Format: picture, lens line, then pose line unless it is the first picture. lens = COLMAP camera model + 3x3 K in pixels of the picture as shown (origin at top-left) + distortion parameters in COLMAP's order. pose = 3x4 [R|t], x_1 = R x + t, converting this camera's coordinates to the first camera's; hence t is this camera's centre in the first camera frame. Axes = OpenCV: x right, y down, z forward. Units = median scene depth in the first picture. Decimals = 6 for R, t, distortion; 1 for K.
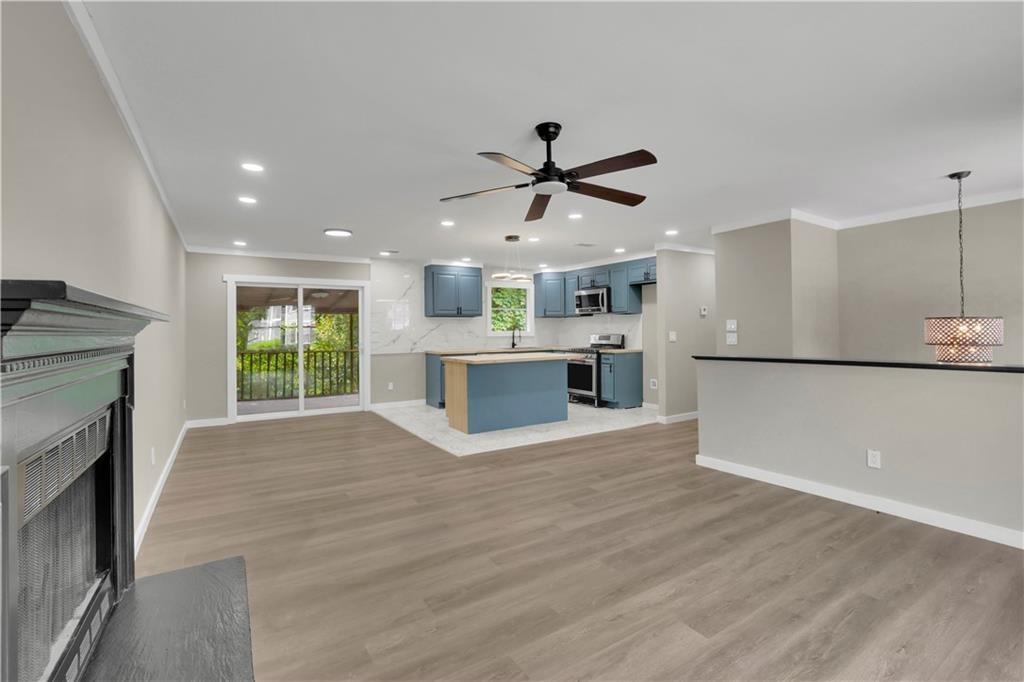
lens RADIAL K [[489.4, 0, 592.8], [0, 489.4, 329.5], [0, 0, 1]] dist [-0.037297, -0.000128]
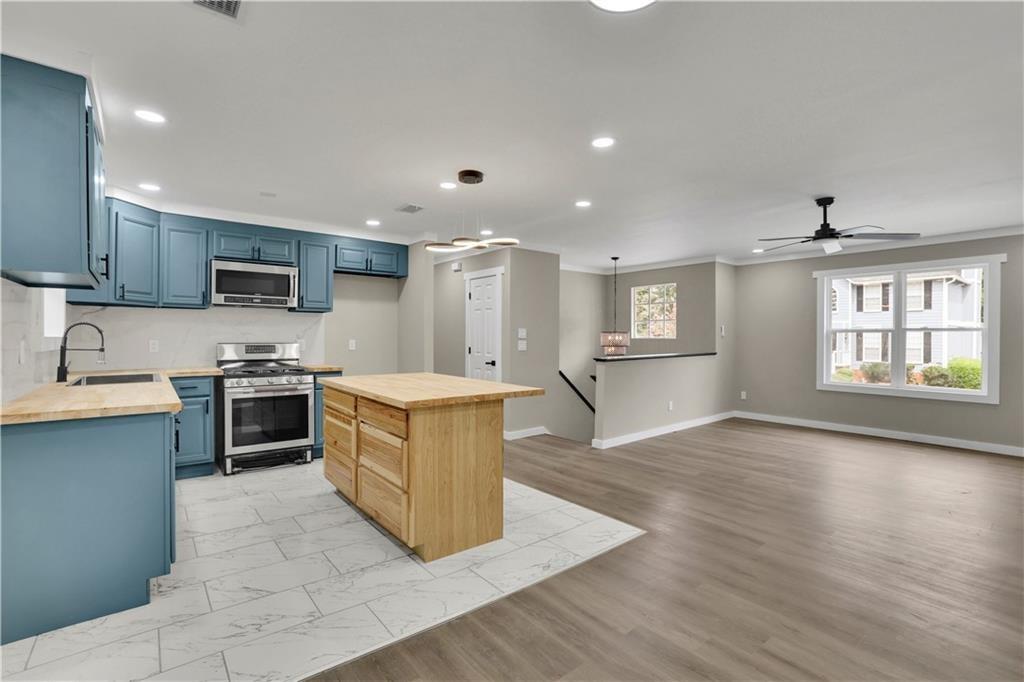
lens RADIAL K [[444.0, 0, 514.8], [0, 444.0, 340.9], [0, 0, 1]] dist [-0.052306, 0.018174]
pose [[0.010176, 0.000463, 0.999948, -0.538197], [-0.004713, 0.999989, -0.000415, 0.006694], [-0.999937, -0.004709, 0.010178, 0.736561]]
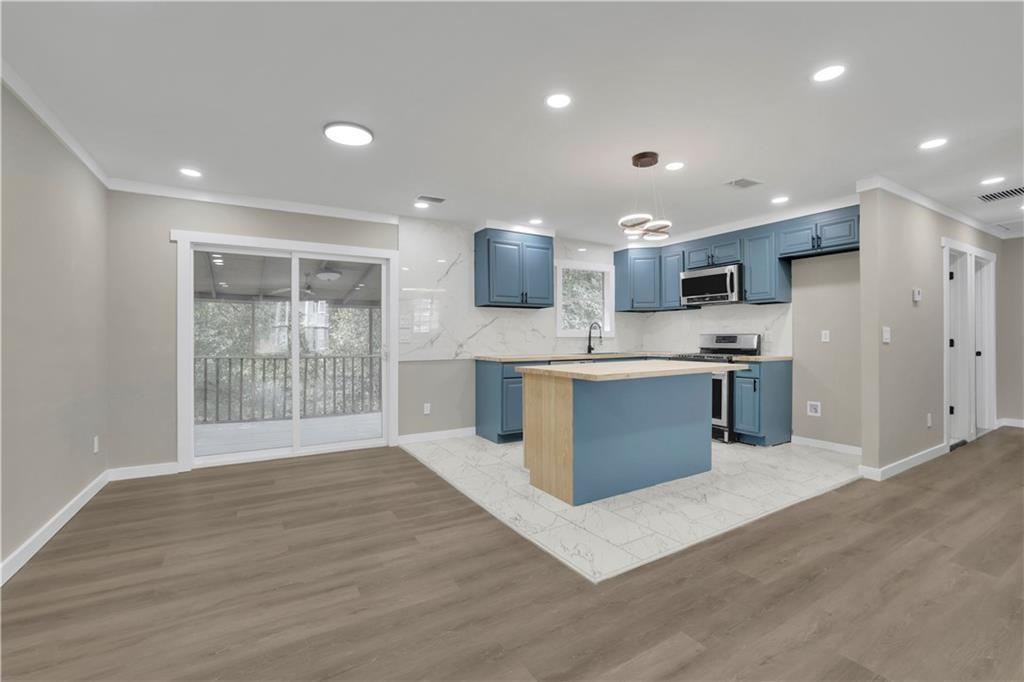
lens RADIAL K [[465.5, 0, 547.7], [0, 465.5, 339.5], [0, 0, 1]] dist [-0.053922, 0.018447]
pose [[0.995449, 0.003449, -0.095231, -0.176730], [-0.003295, 0.999993, 0.001778, 0.018234], [0.095236, -0.001456, 0.995454, 0.353892]]
